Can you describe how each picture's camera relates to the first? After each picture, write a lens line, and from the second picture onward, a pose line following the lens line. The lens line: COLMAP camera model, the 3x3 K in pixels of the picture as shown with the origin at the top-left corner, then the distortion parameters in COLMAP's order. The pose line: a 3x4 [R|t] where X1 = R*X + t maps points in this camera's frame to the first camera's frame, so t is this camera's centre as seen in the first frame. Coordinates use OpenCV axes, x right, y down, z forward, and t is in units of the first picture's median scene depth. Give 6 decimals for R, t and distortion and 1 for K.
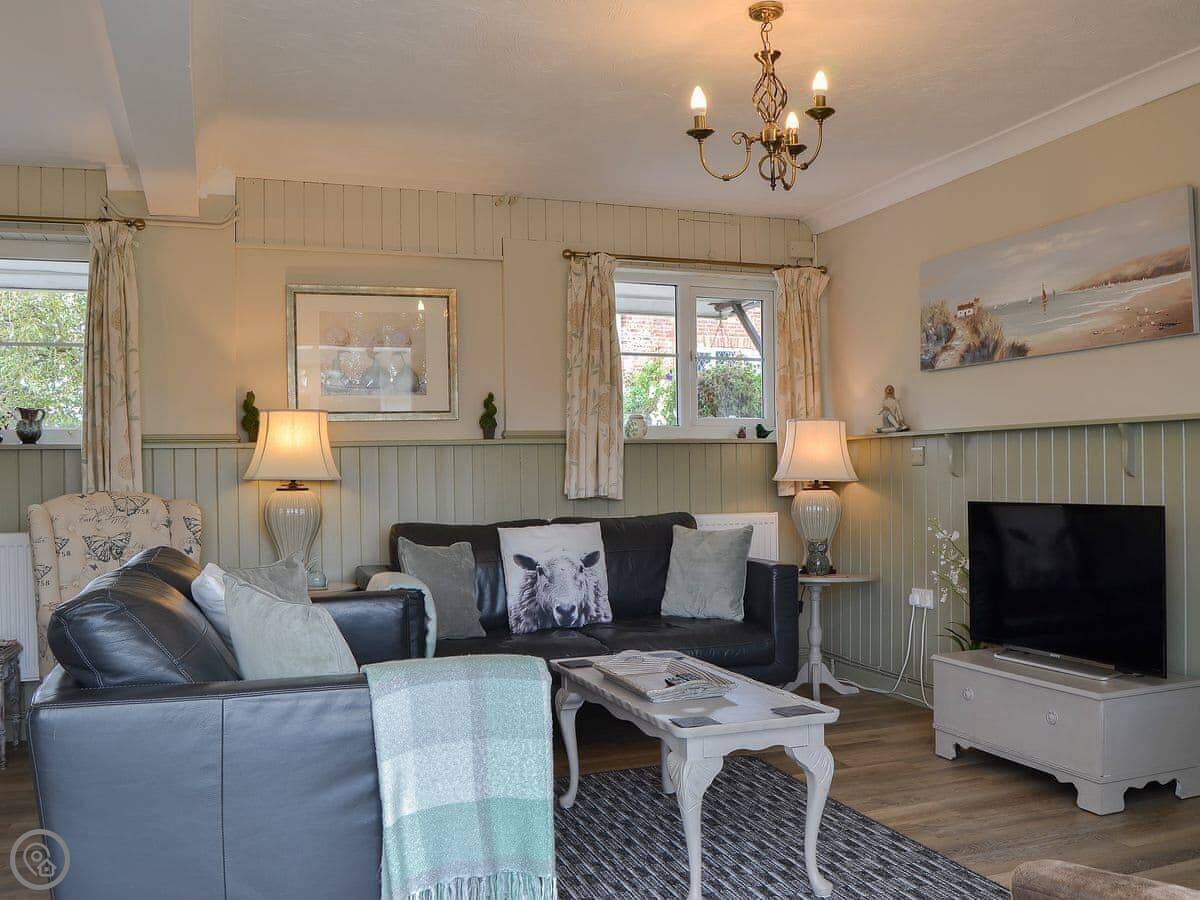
lens RADIAL K [[1110.5, 0, 600.4], [0, 1110.5, 463.9], [0, 0, 1]] dist [-0.081483, 0.013251]
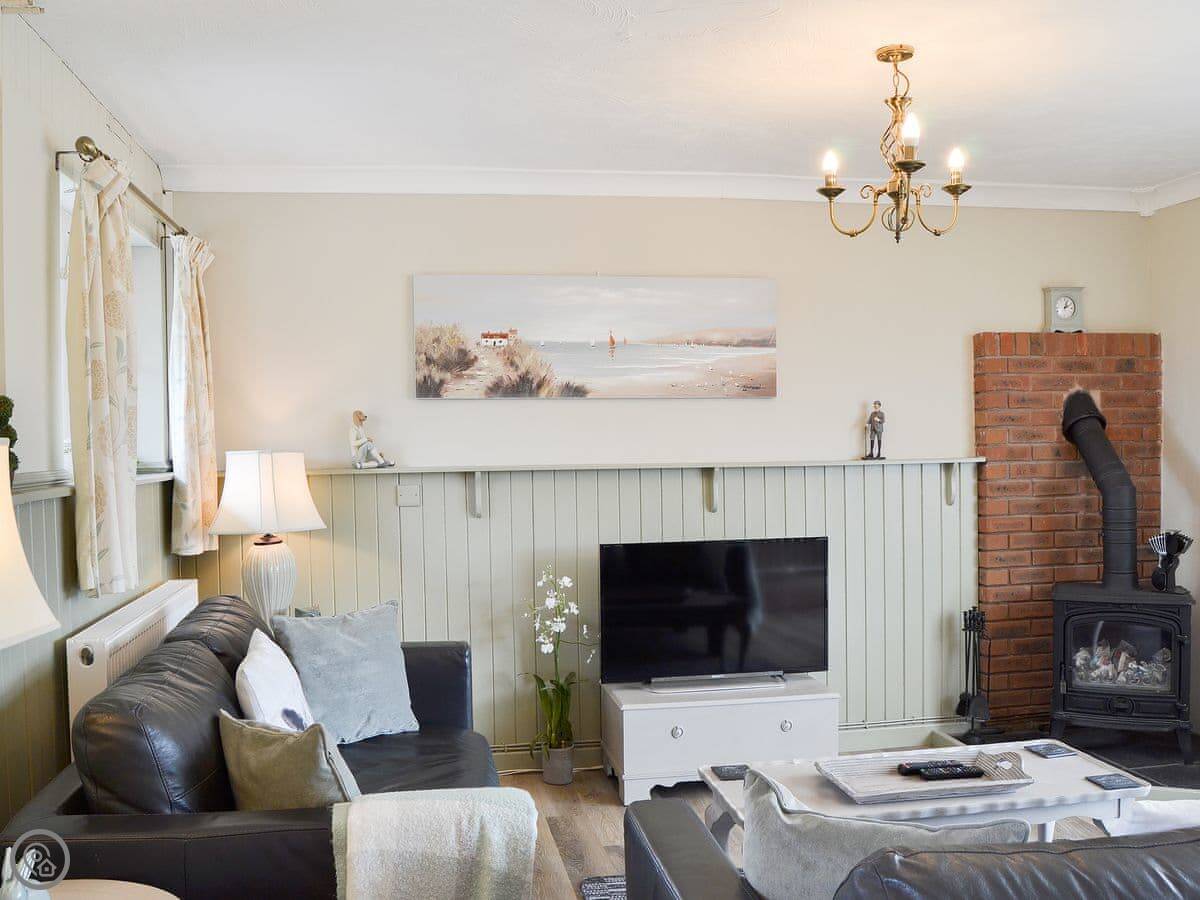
lens RADIAL K [[1110.5, 0, 600.4], [0, 1110.5, 463.9], [0, 0, 1]] dist [-0.081483, 0.013251]
pose [[0.177693, -0.015997, 0.983956, -0.629307], [0.000700, 0.999870, 0.016129, -0.053228], [-0.984086, -0.002177, 0.177681, 0.804423]]
